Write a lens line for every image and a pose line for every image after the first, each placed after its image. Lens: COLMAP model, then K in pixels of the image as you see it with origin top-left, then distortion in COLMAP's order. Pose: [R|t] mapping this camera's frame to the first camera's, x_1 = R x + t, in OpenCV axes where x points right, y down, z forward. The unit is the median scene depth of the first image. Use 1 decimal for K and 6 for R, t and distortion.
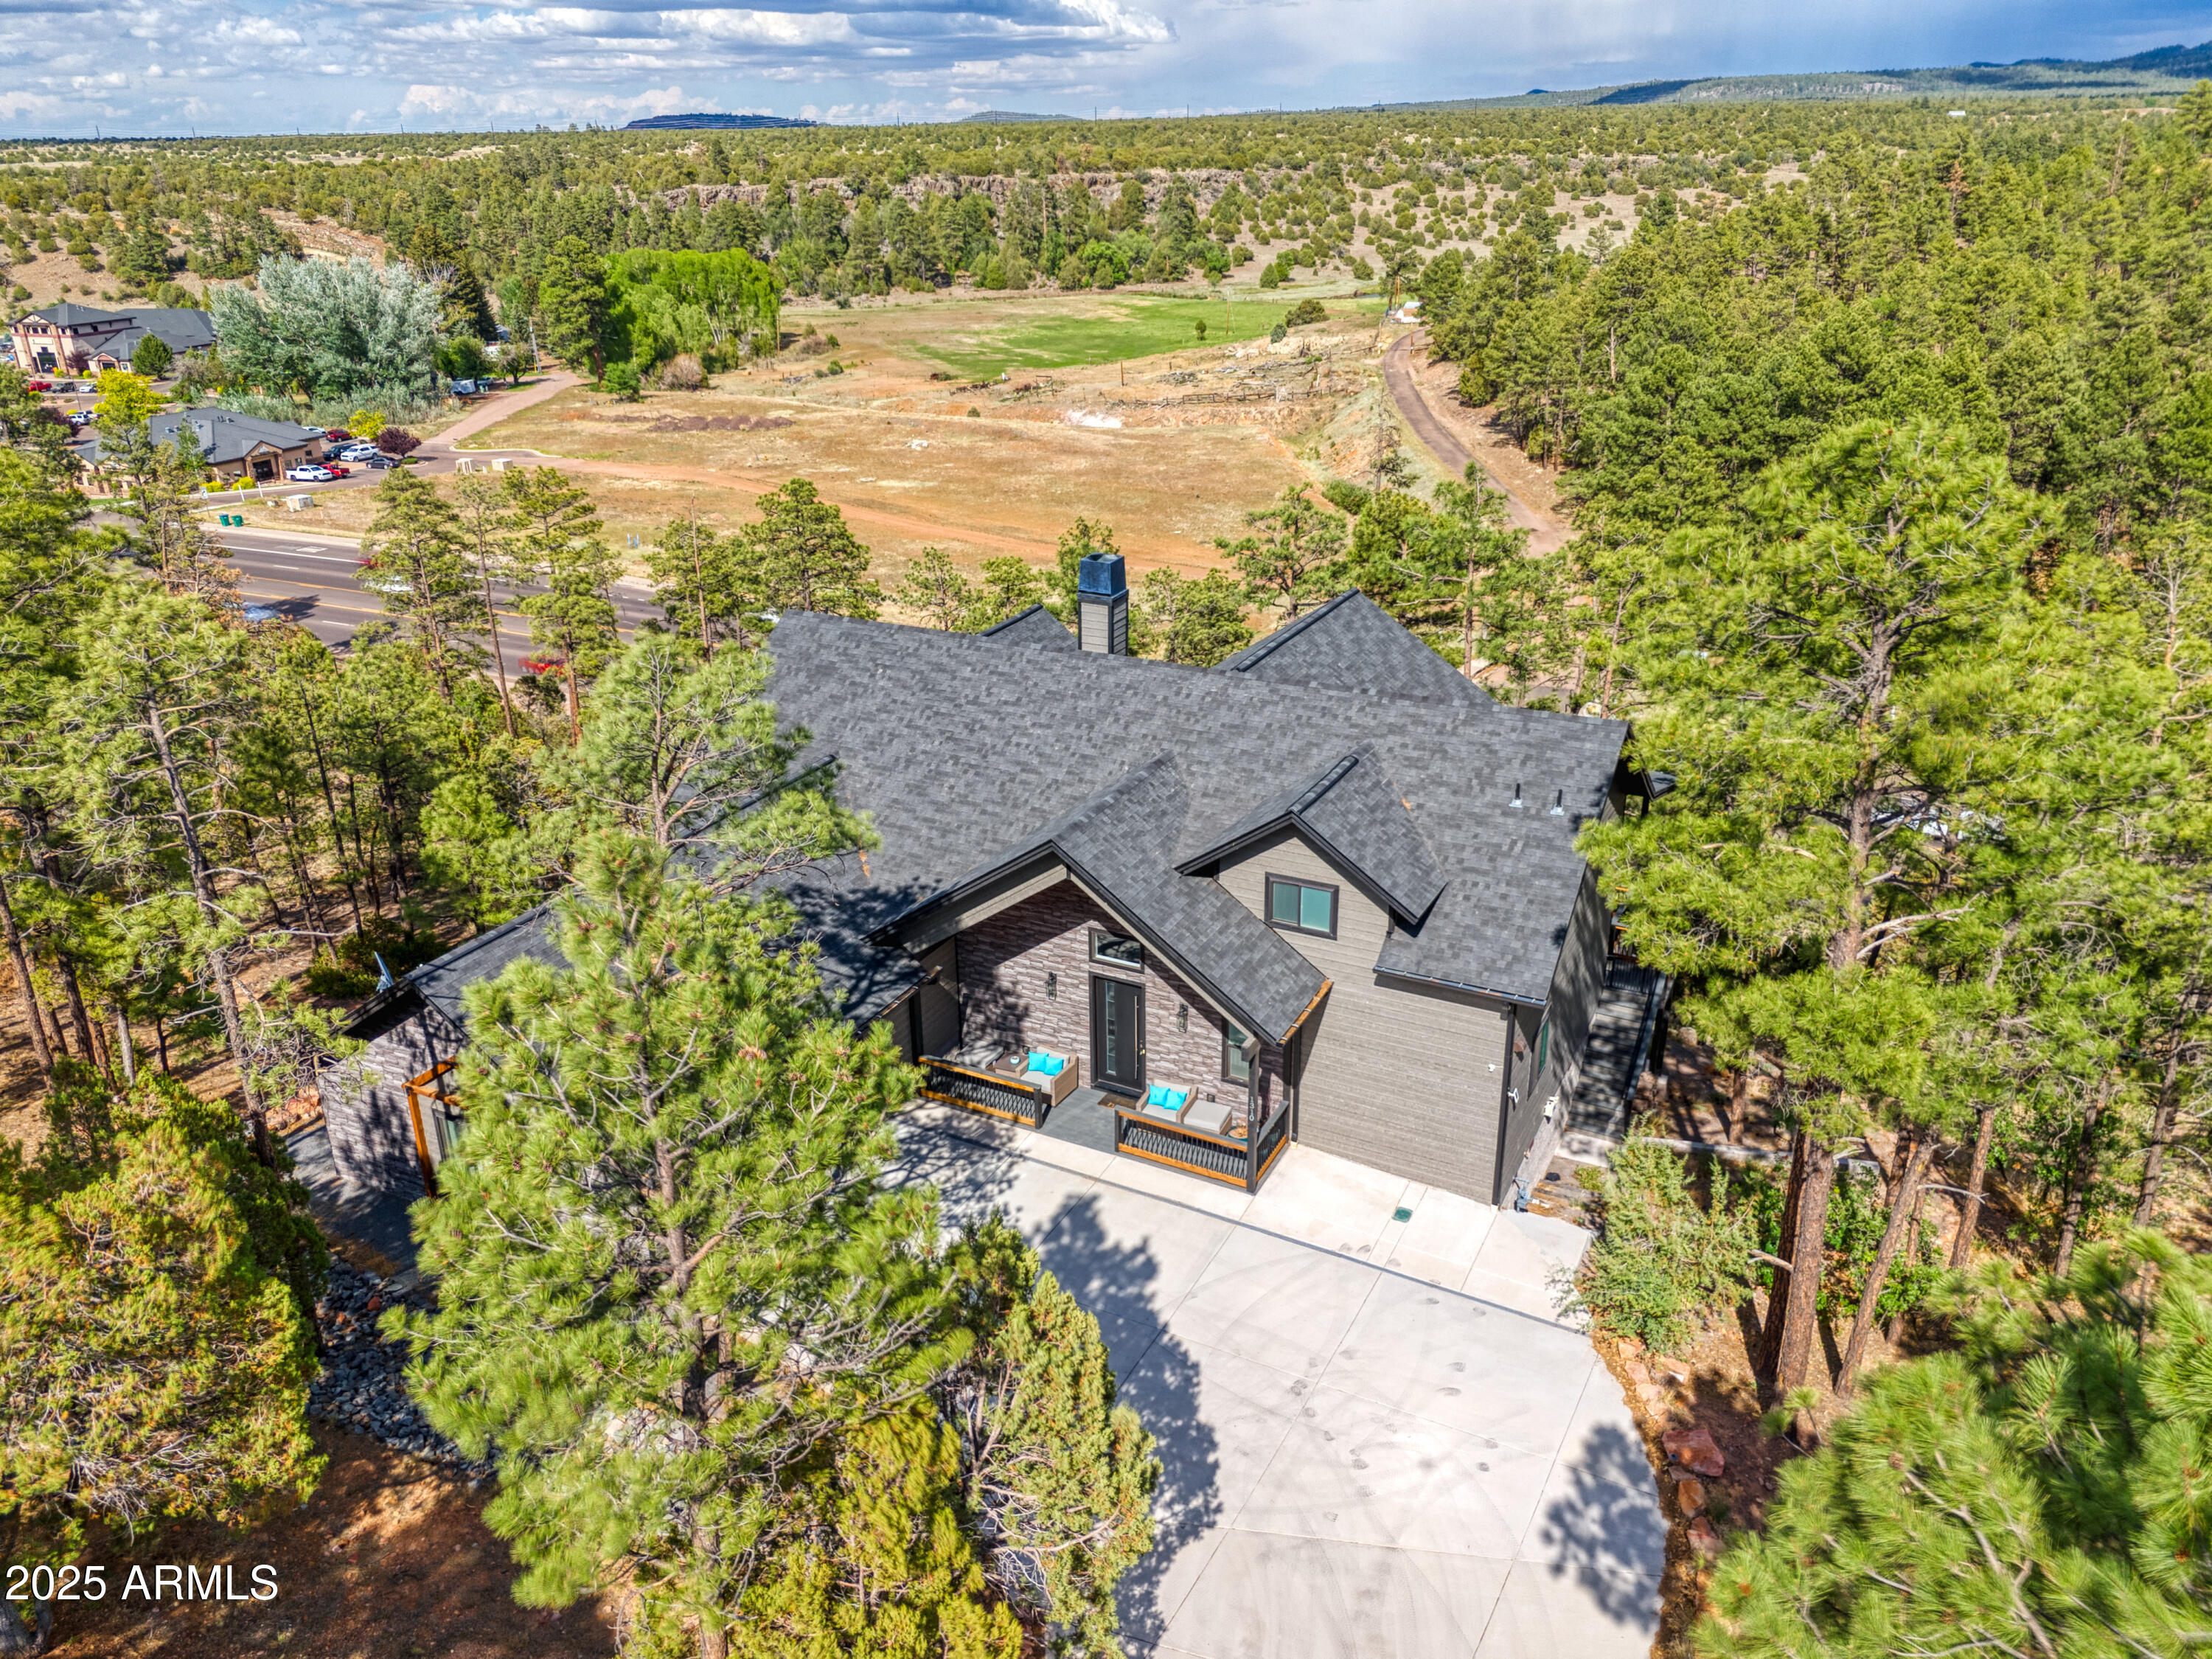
lens RADIAL K [[1622.9, 0, 1106.0], [0, 1622.9, 829.5], [0, 0, 1]] dist [0.061883, -0.040333]
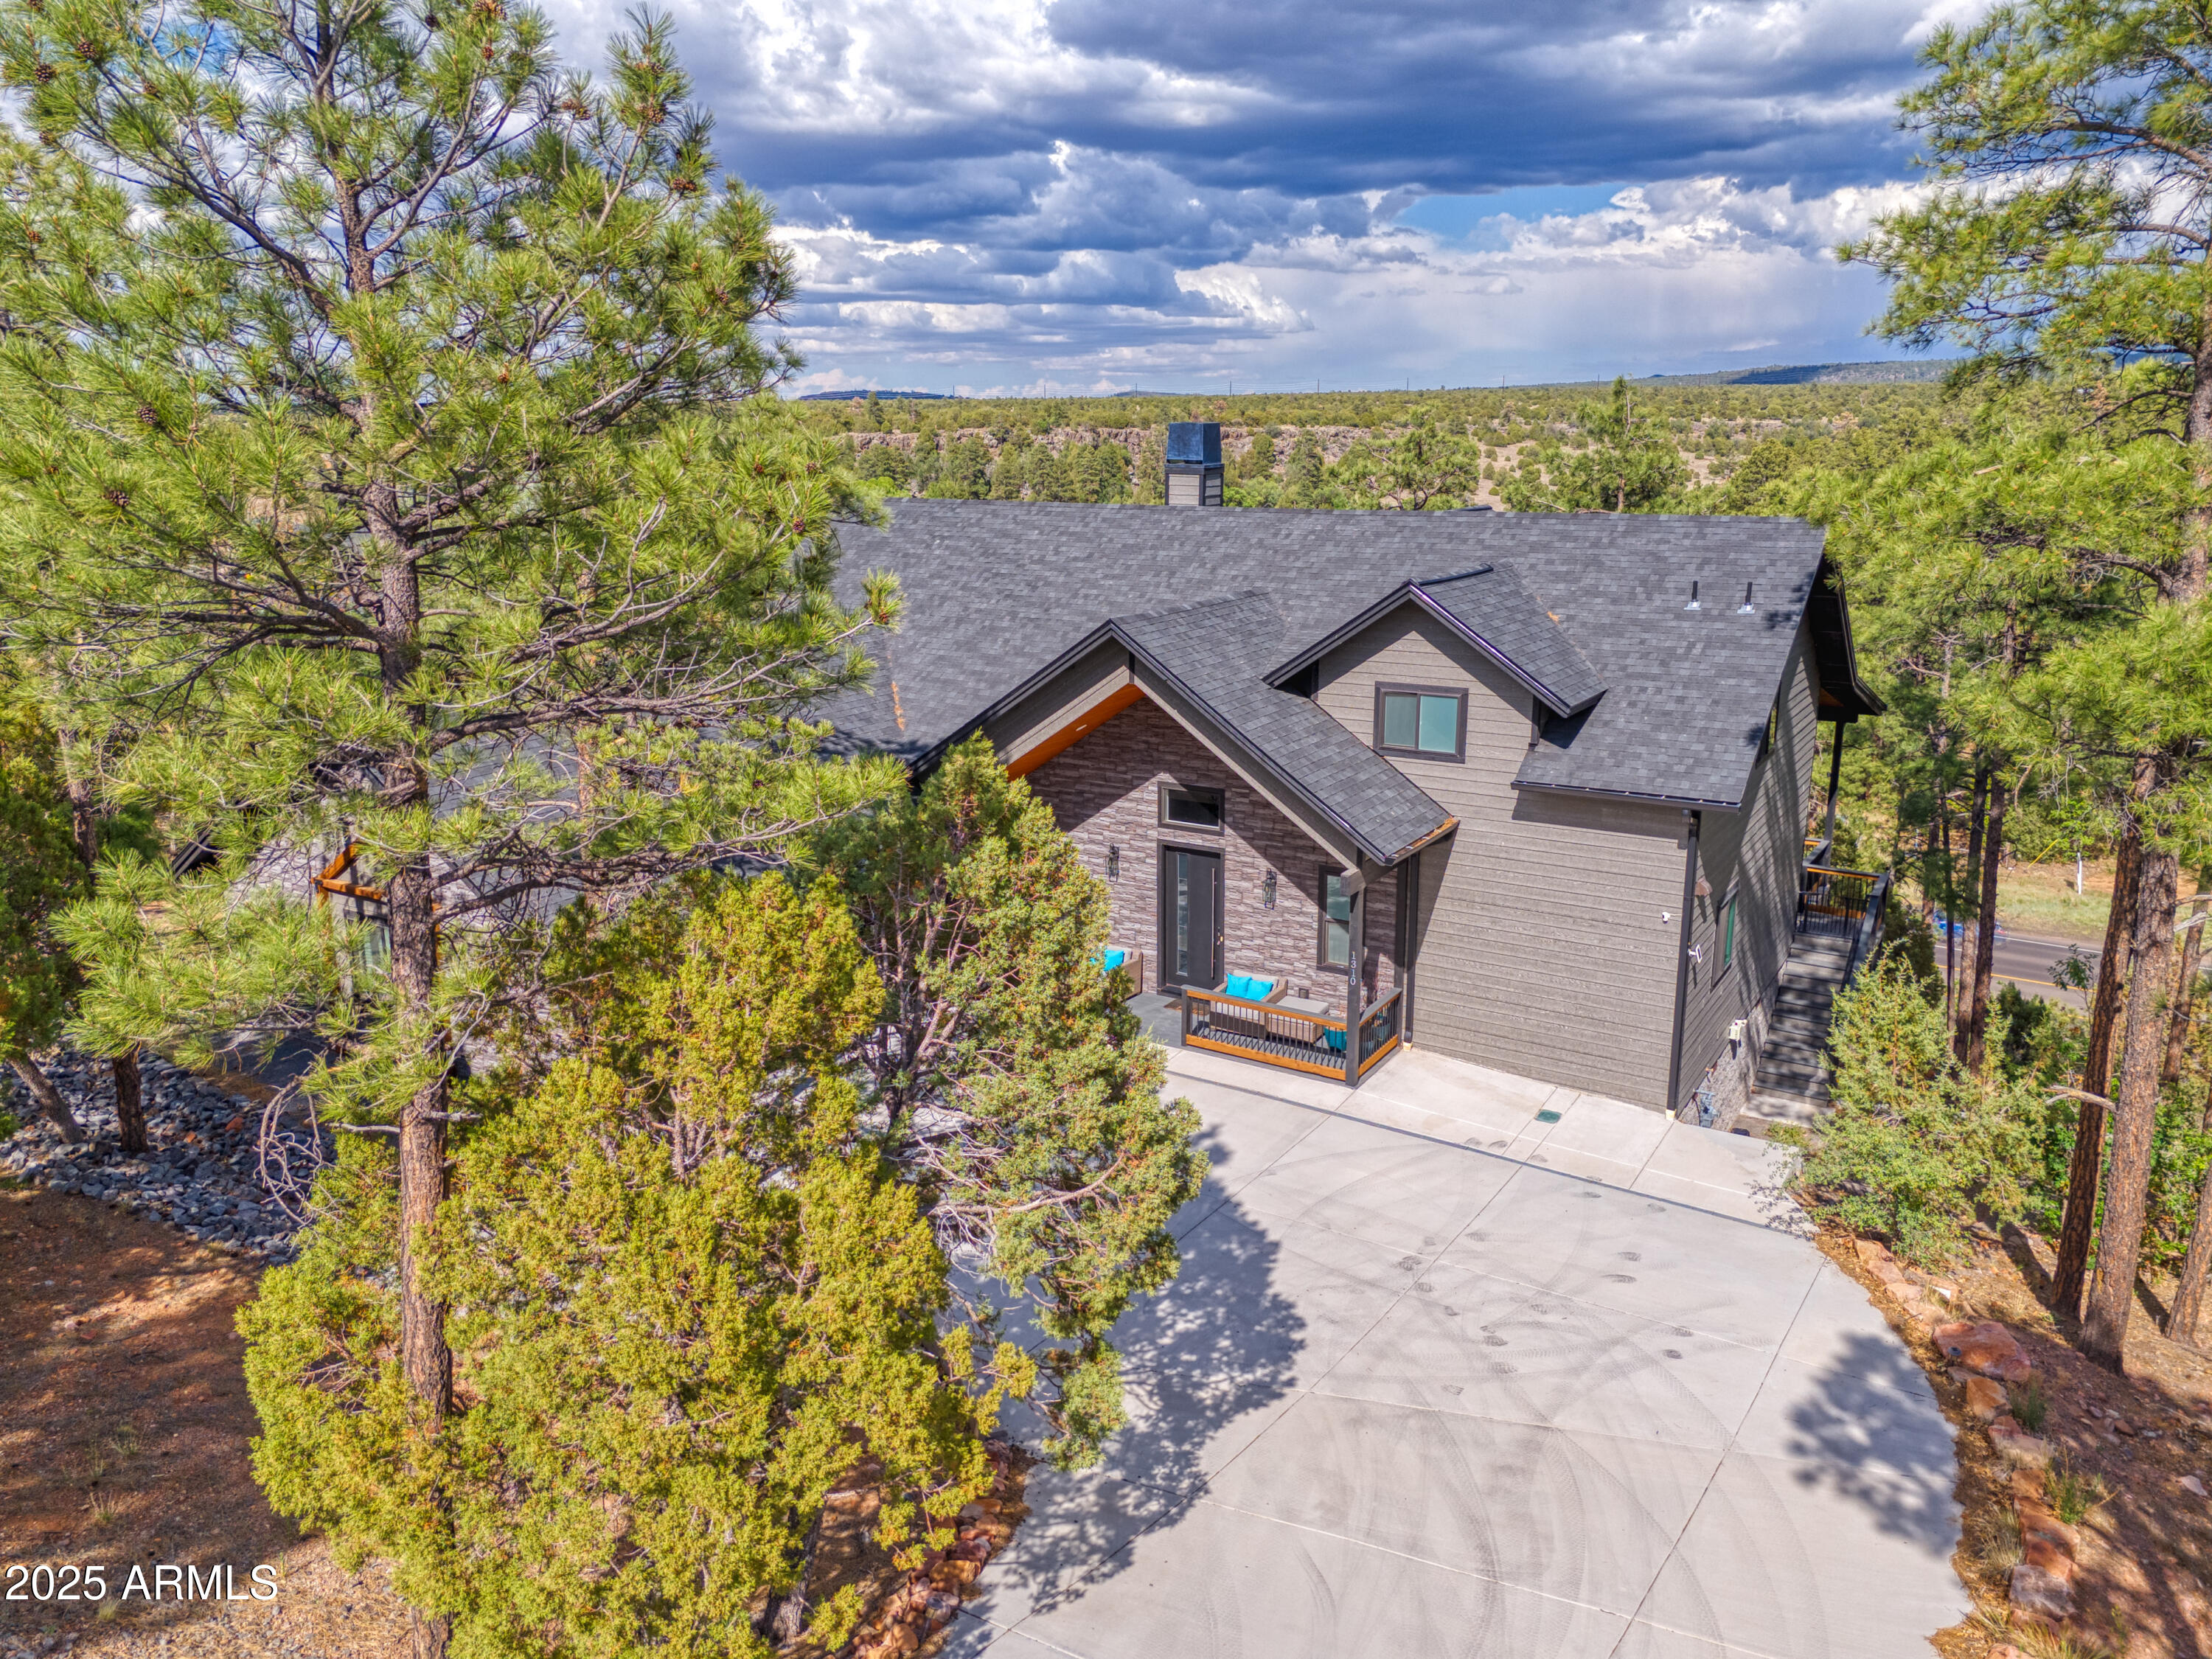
lens RADIAL K [[1622.9, 0, 1106.0], [0, 1622.9, 829.5], [0, 0, 1]] dist [0.061883, -0.040333]
pose [[0.996884, 0.025892, -0.074516, 0.026442], [-0.036116, 0.989590, -0.139311, 0.213924], [0.070133, 0.141568, 0.987441, 0.199125]]
